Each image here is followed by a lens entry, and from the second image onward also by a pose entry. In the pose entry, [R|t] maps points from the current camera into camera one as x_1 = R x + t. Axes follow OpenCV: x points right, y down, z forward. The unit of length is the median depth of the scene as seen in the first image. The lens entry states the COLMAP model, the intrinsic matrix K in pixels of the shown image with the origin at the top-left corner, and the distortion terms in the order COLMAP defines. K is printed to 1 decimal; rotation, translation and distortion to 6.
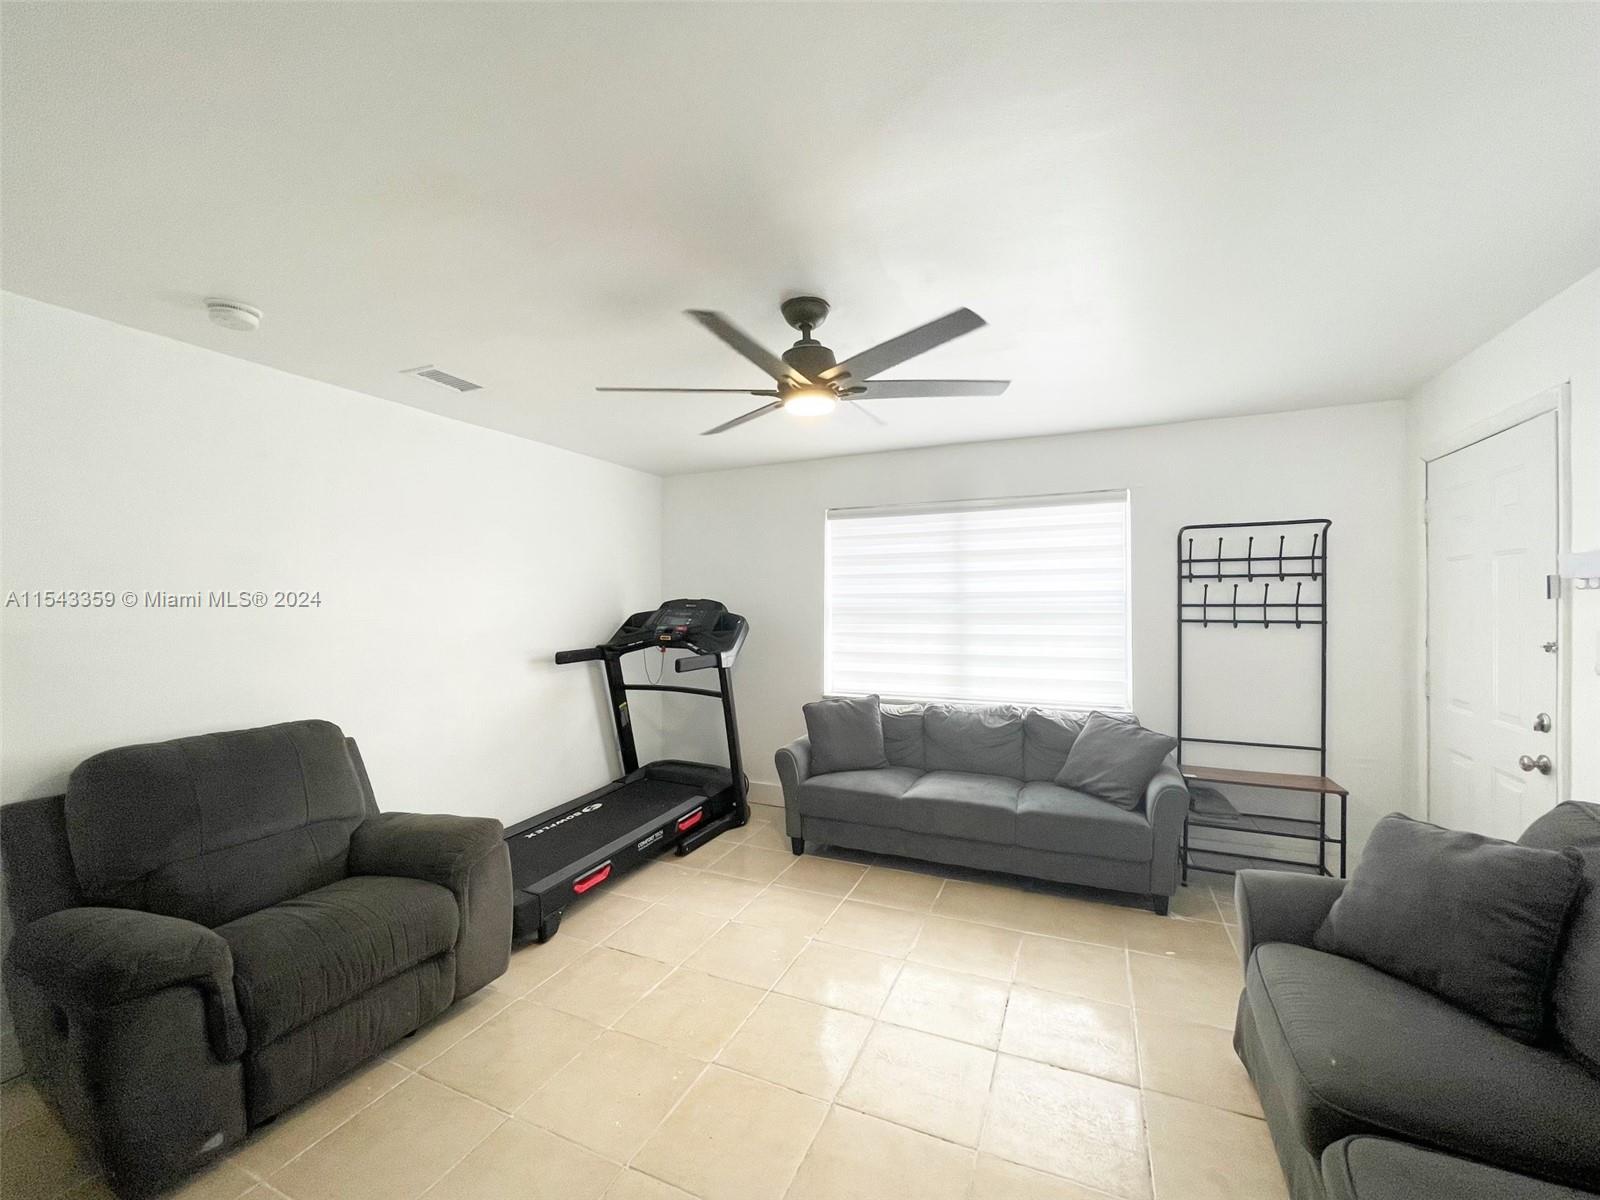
lens RADIAL K [[643.9, 0, 793.8], [0, 643.9, 599.4], [0, 0, 1]] dist [-0.009289, 0.000579]
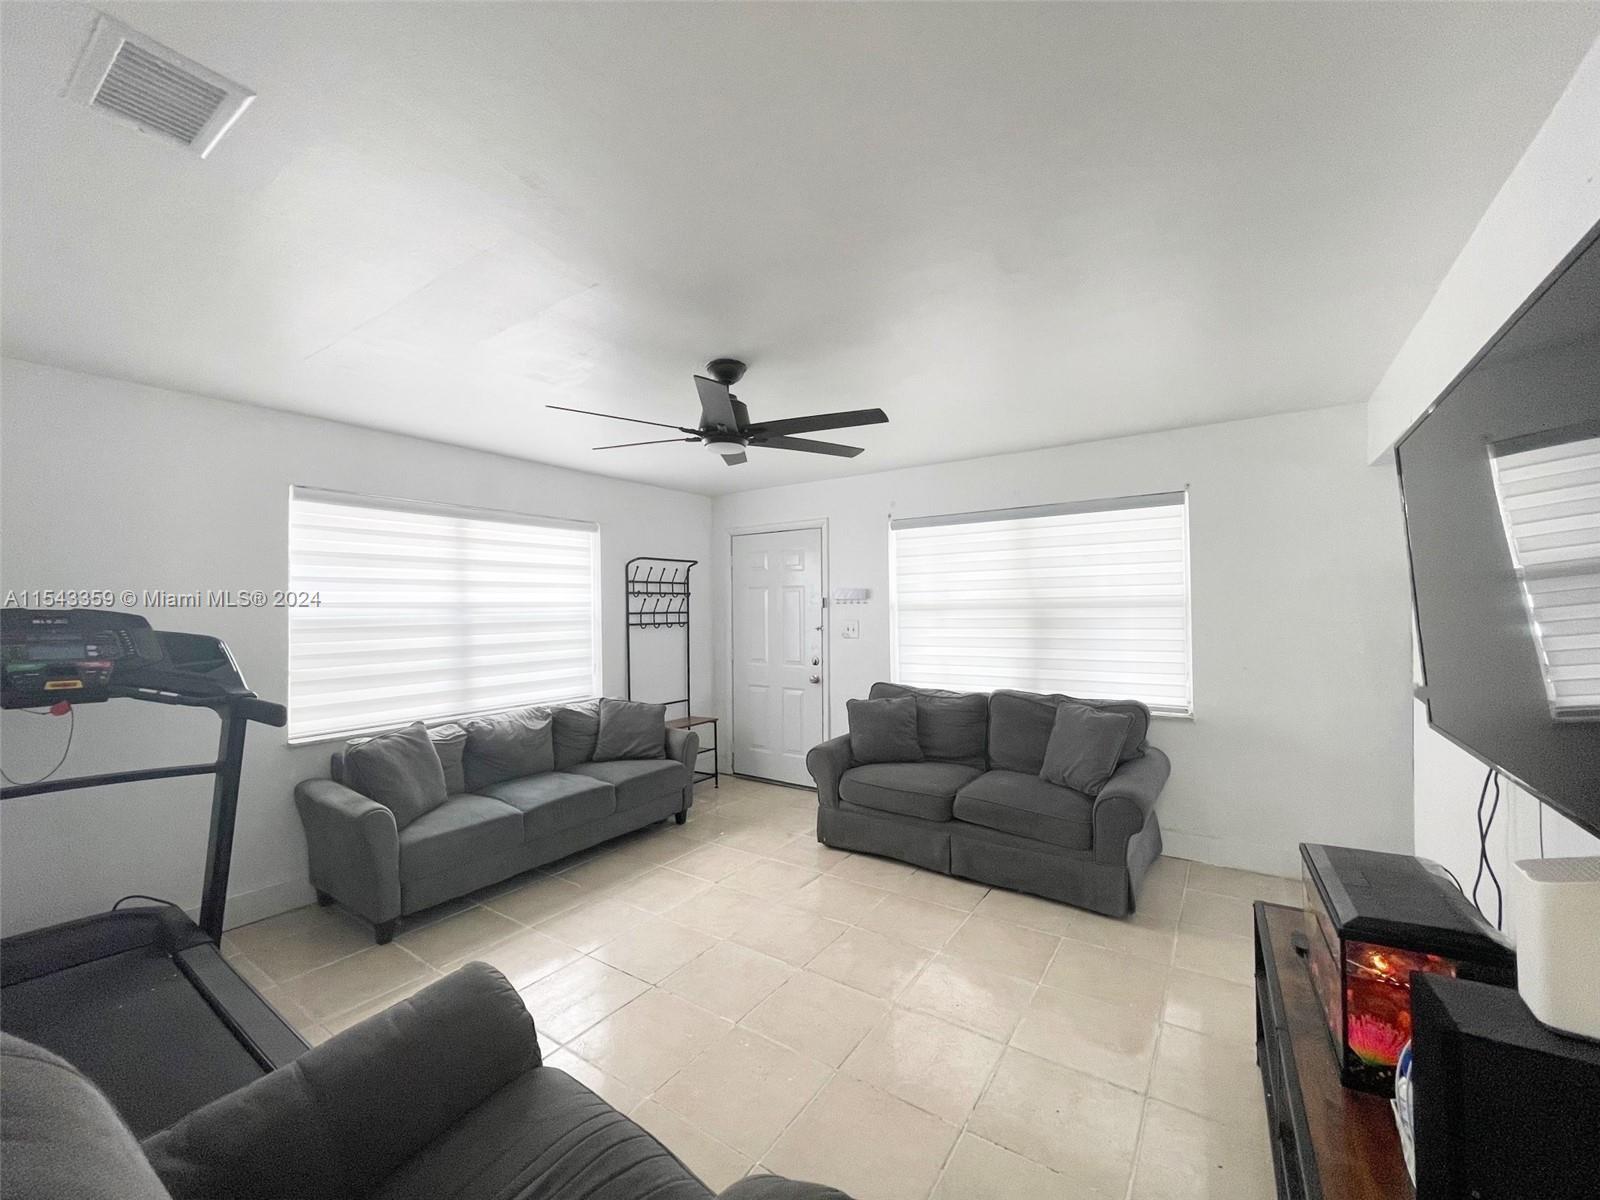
lens RADIAL K [[643.9, 0, 800.5], [0, 643.9, 598.3], [0, 0, 1]] dist [-0.009289, 0.000579]
pose [[0.162238, 0.016571, 0.986613, -0.713514], [0.003434, 0.999843, -0.017358, 0.002209], [-0.986746, 0.006205, 0.162155, 0.414402]]
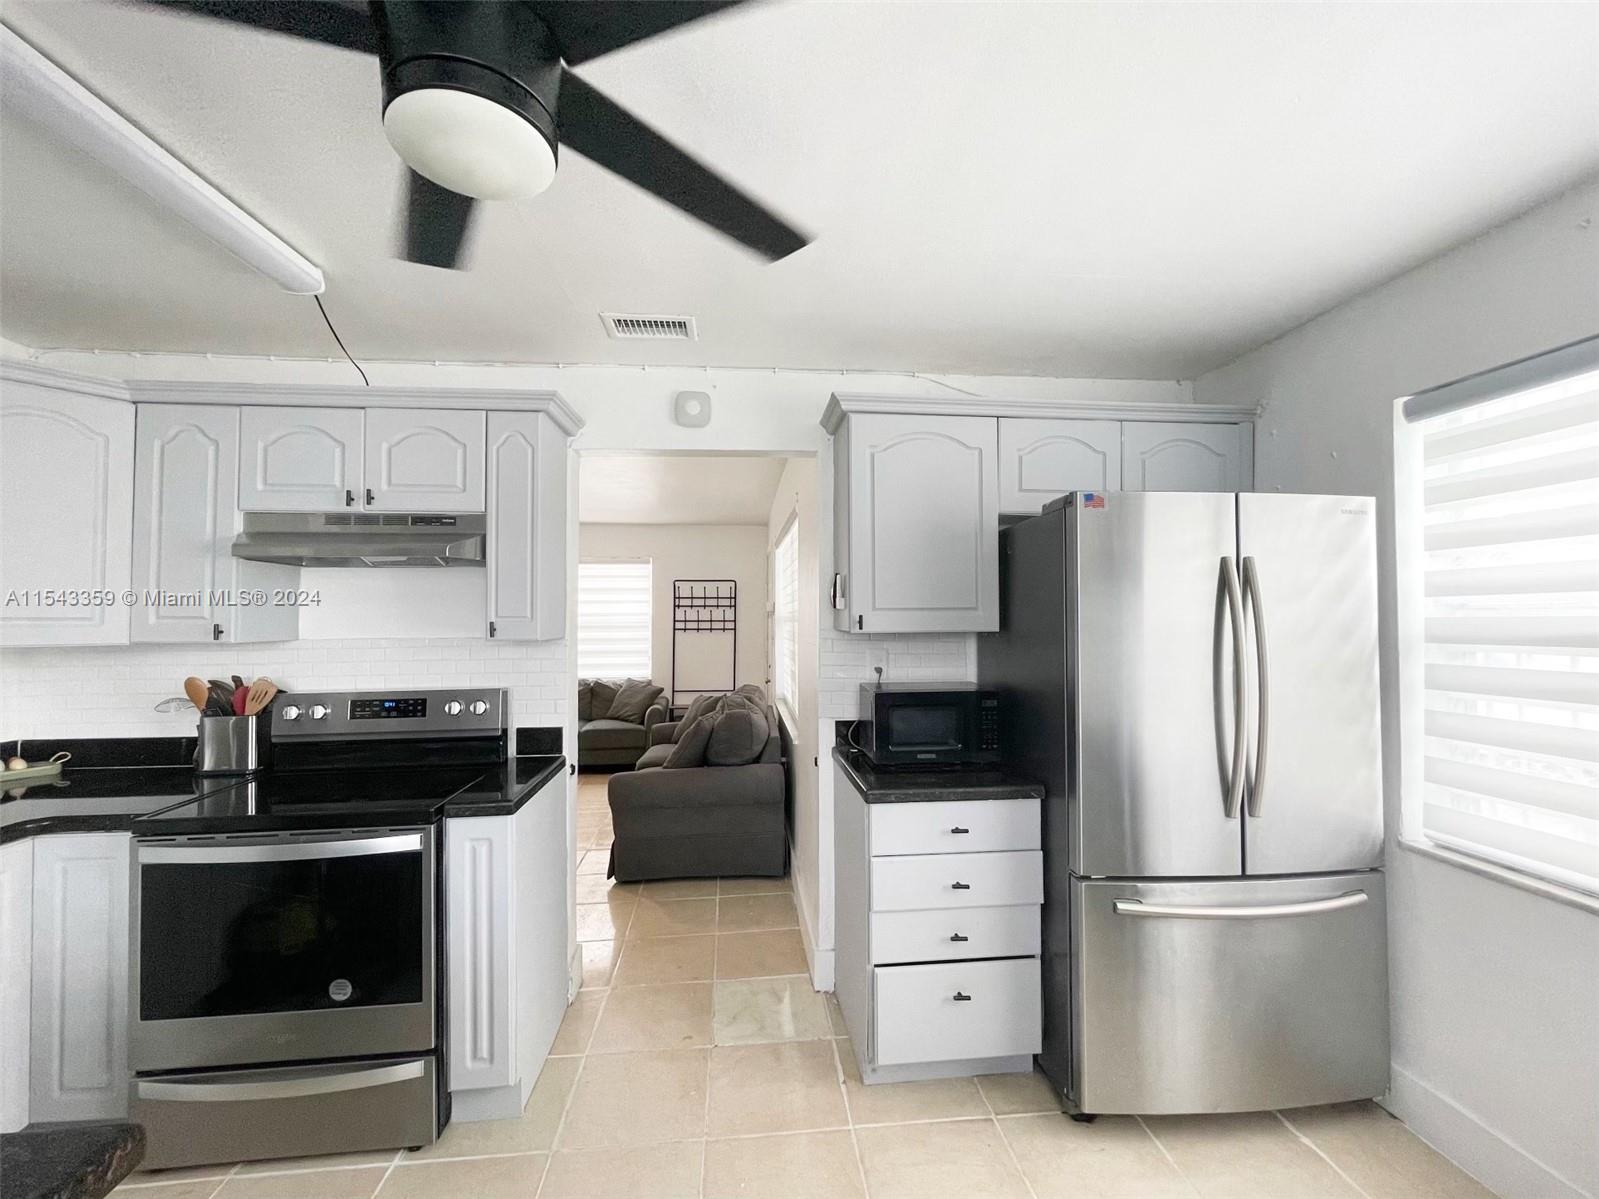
lens RADIAL K [[643.5, 0, 801.7], [0, 643.5, 606.2], [0, 0, 1]] dist [-0.009289, 0.000579]
pose [[0.853999, 0.018249, 0.519954, -0.069412], [-0.004253, 0.999596, -0.028097, 0.018006], [-0.520257, 0.021783, 0.853732, -0.837420]]
